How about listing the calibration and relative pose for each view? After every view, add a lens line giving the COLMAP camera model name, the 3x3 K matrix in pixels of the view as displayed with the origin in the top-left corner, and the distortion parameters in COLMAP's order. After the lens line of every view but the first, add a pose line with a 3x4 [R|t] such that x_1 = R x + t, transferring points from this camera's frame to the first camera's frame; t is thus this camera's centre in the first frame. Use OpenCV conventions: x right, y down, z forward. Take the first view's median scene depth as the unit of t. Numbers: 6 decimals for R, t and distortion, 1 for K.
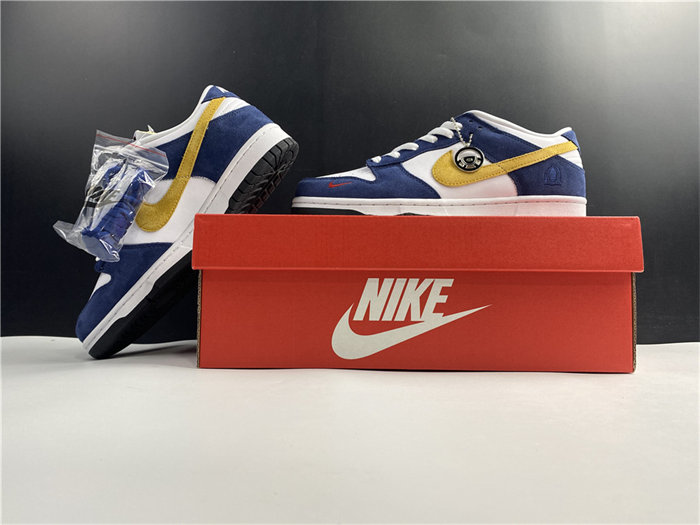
lens RADIAL K [[541.4, 0, 337.8], [0, 541.4, 247.4], [0, 0, 1]] dist [-0.042866, 0.001009]
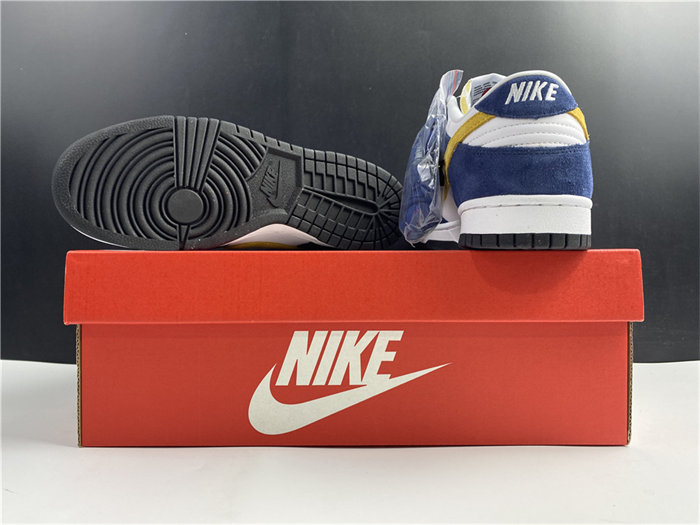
lens RADIAL K [[541.4, 0, 353.0], [0, 541.4, 259.2], [0, 0, 1]] dist [-0.042866, 0.001009]
pose [[0.999584, -0.012535, 0.025958, 0.122372], [0.011012, 0.998255, 0.058011, -0.092214], [-0.026640, -0.057701, 0.997978, 0.225012]]
